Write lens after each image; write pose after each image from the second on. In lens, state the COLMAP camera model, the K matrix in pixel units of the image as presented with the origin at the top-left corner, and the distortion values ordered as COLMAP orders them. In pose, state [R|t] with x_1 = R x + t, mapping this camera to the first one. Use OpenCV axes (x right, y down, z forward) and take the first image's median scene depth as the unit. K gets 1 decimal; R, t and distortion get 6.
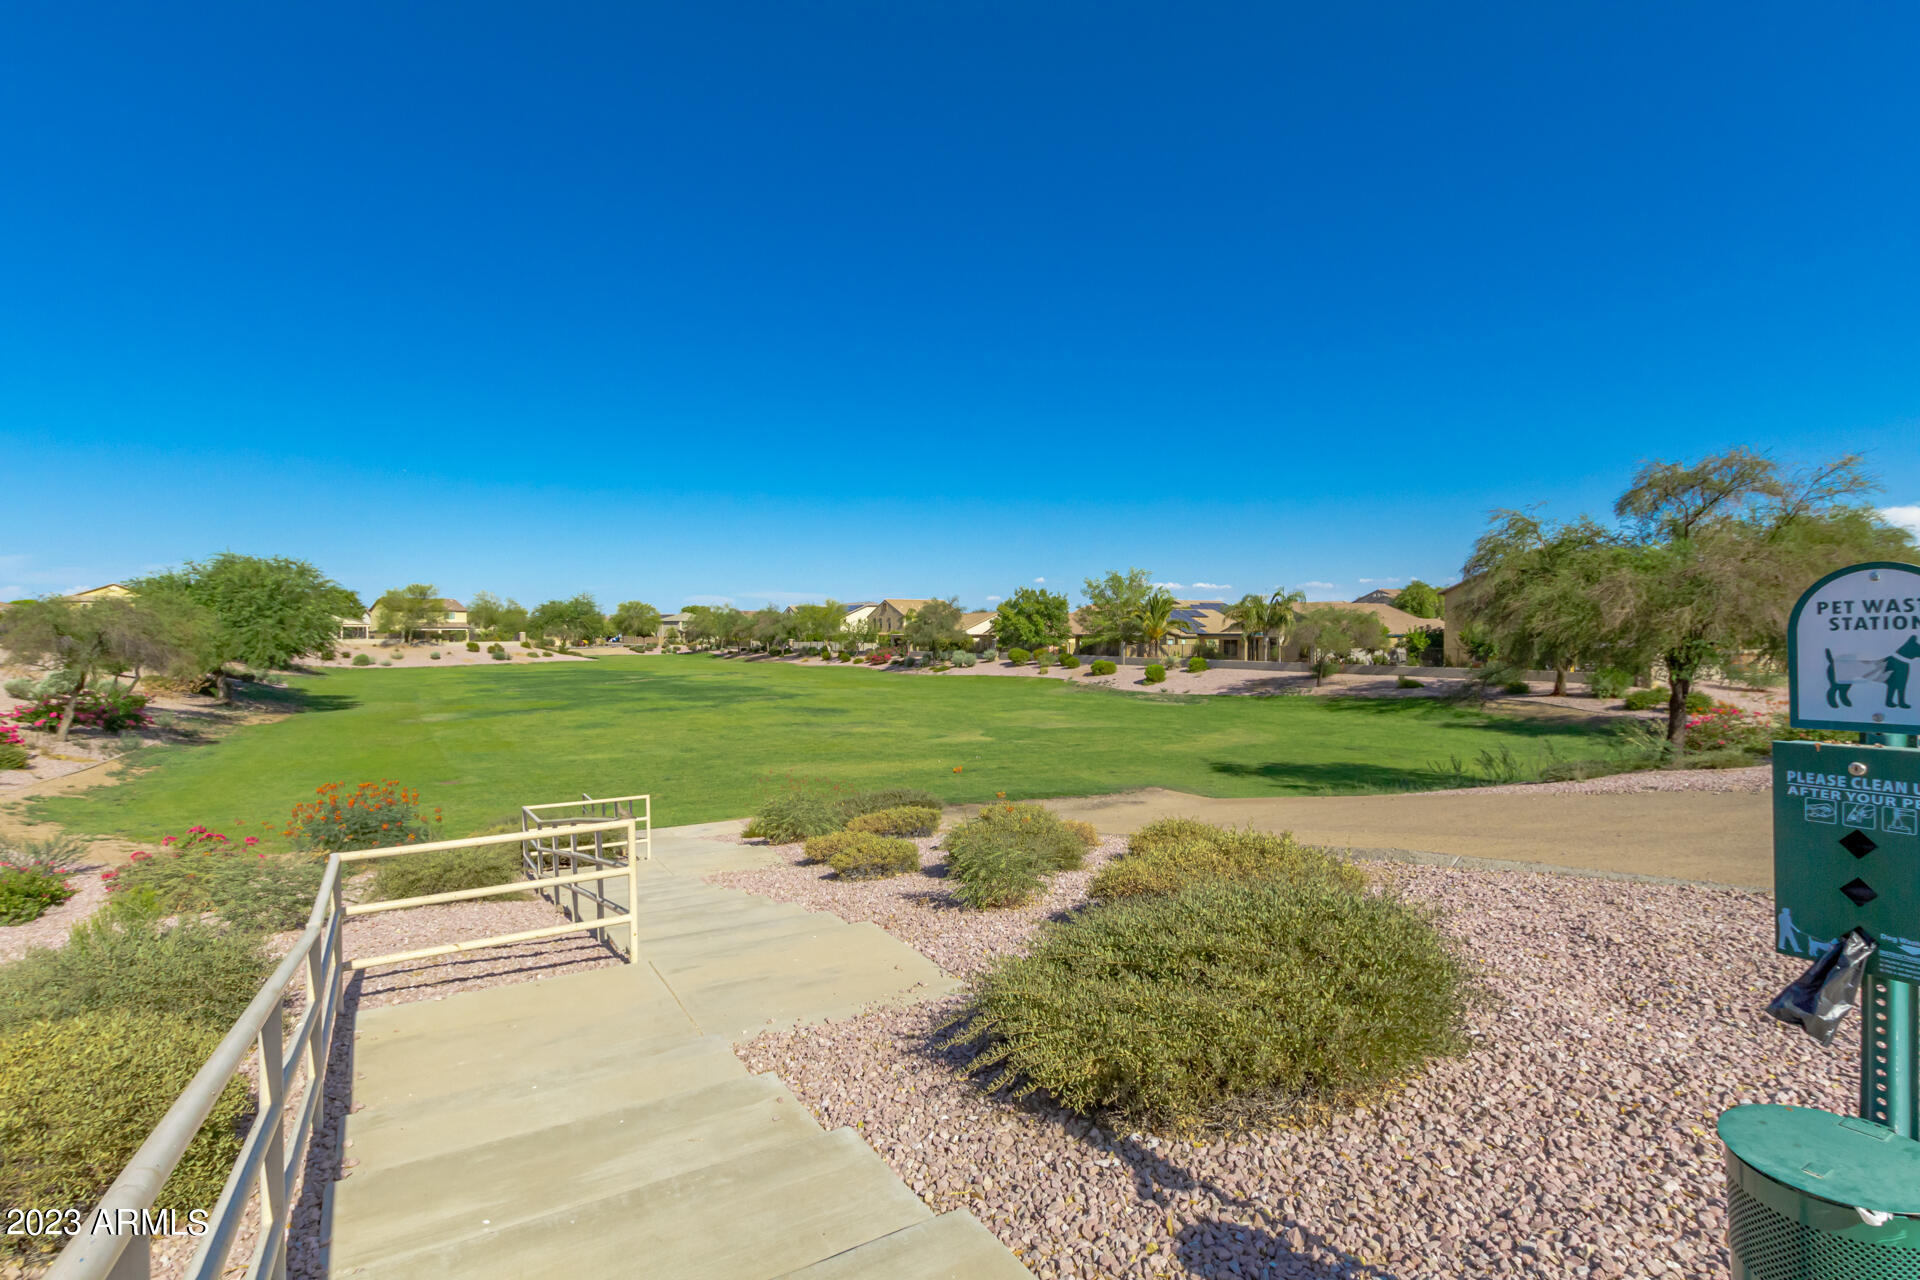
lens RADIAL K [[876.2, 0, 958.1], [0, 876.2, 643.6], [0, 0, 1]] dist [0.002373, -0.000035]
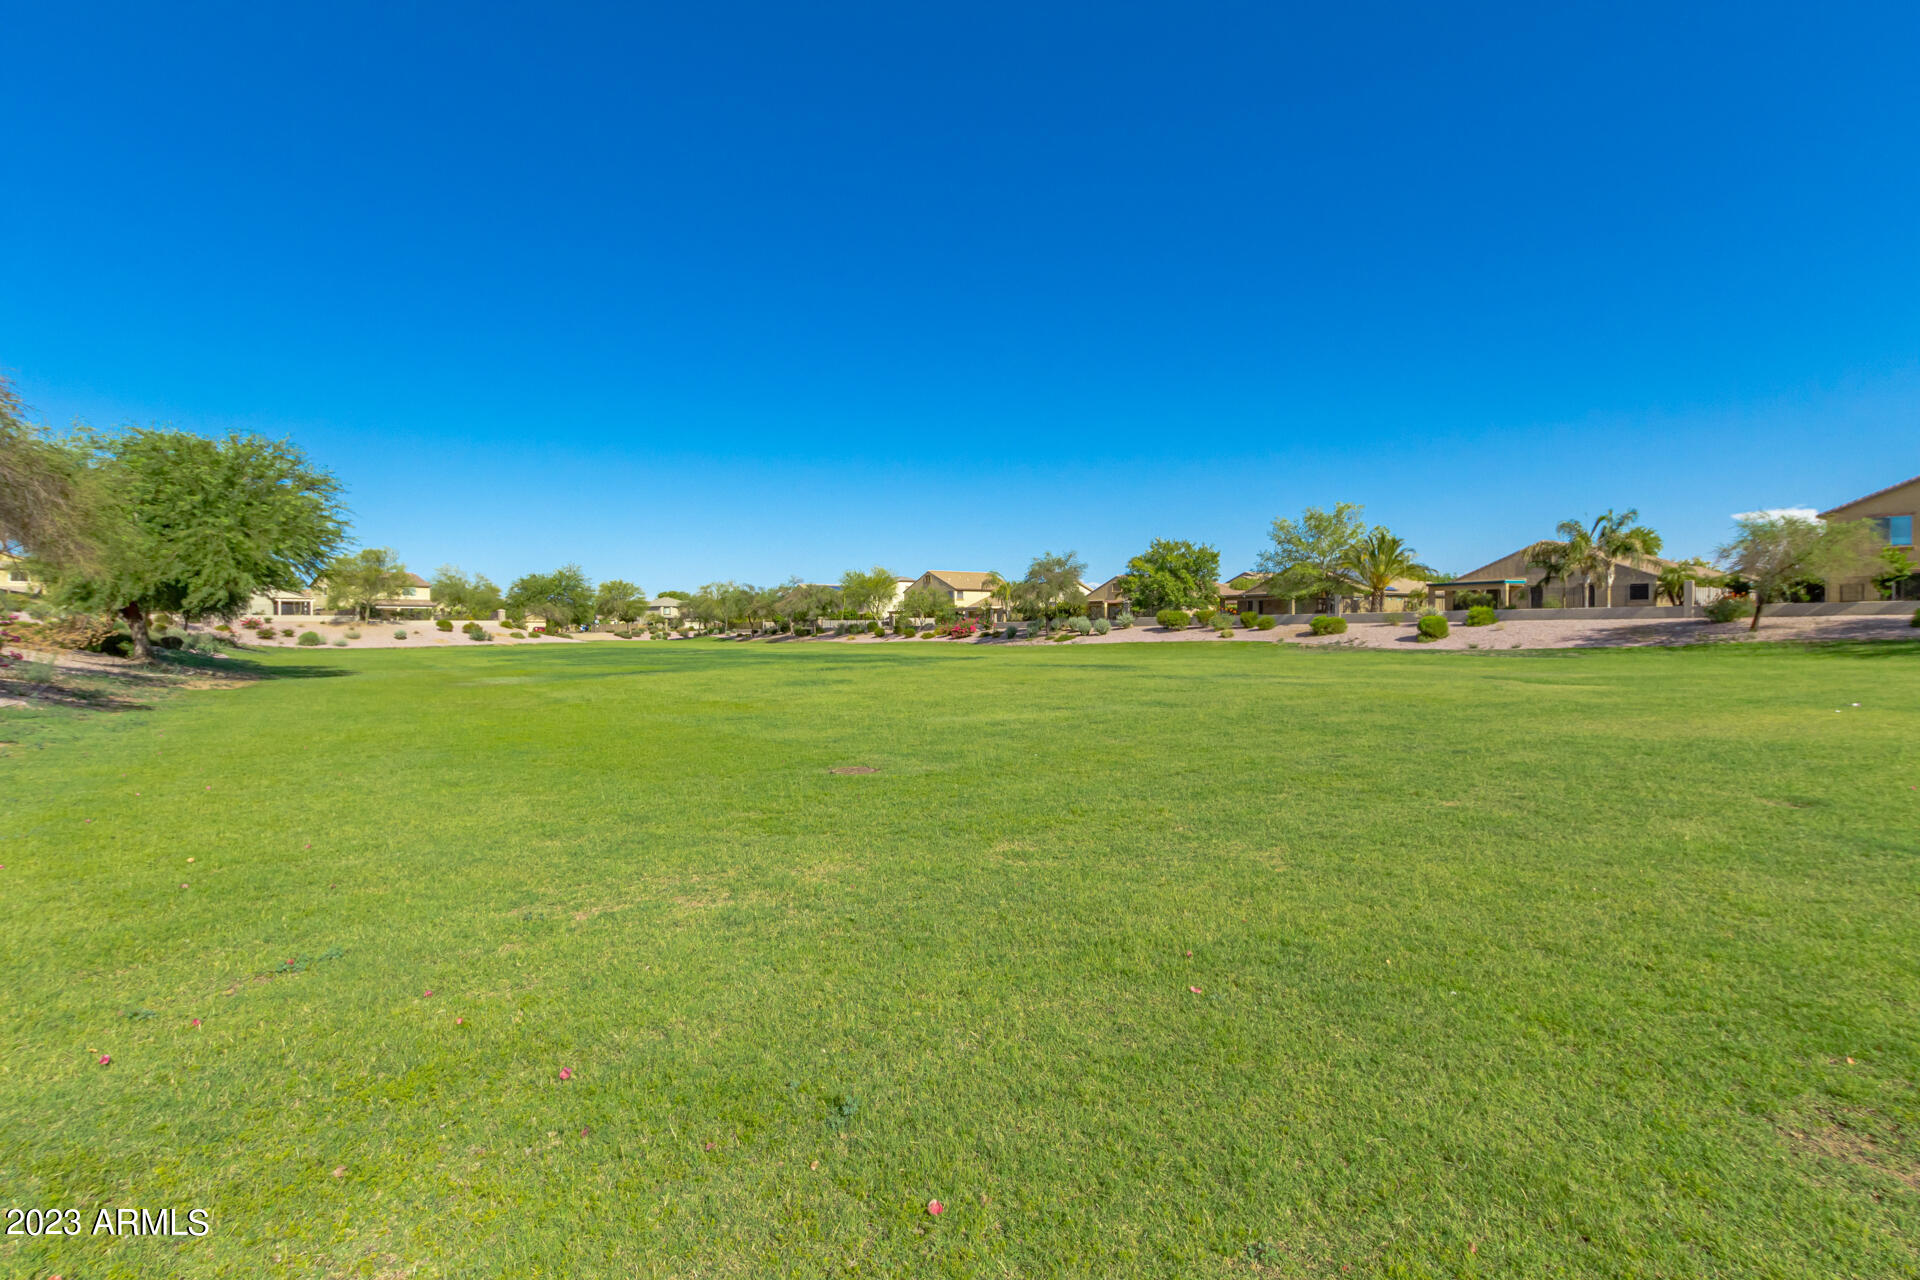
lens RADIAL K [[876.2, 0, 962.1], [0, 876.2, 646.6], [0, 0, 1]] dist [0.002373, -0.000035]
pose [[0.997644, -0.006785, 0.068267, -0.125165], [0.006484, 0.999968, 0.004622, 0.023915], [-0.068296, -0.004169, 0.997656, 0.141332]]
